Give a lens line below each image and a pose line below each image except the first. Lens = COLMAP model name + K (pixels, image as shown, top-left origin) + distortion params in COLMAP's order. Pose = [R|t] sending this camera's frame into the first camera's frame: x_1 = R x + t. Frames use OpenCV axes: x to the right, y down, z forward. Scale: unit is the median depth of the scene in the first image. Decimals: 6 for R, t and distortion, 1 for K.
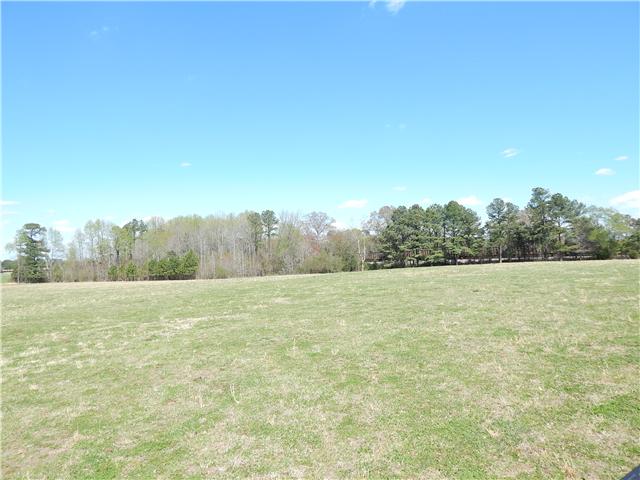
lens RADIAL K [[430.0, 0, 320.2], [0, 430.0, 239.4], [0, 0, 1]] dist [0.004011, 0.001480]
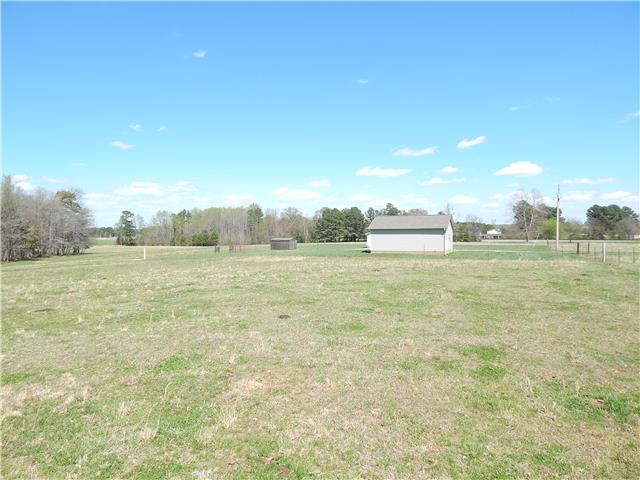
lens RADIAL K [[430.0, 0, 319.5], [0, 430.0, 240.1], [0, 0, 1]] dist [0.004011, 0.001480]
pose [[0.995463, 0.023582, -0.092185, 0.276465], [-0.016376, 0.996806, 0.078165, -0.073699], [0.093734, -0.076300, 0.992669, -0.685482]]
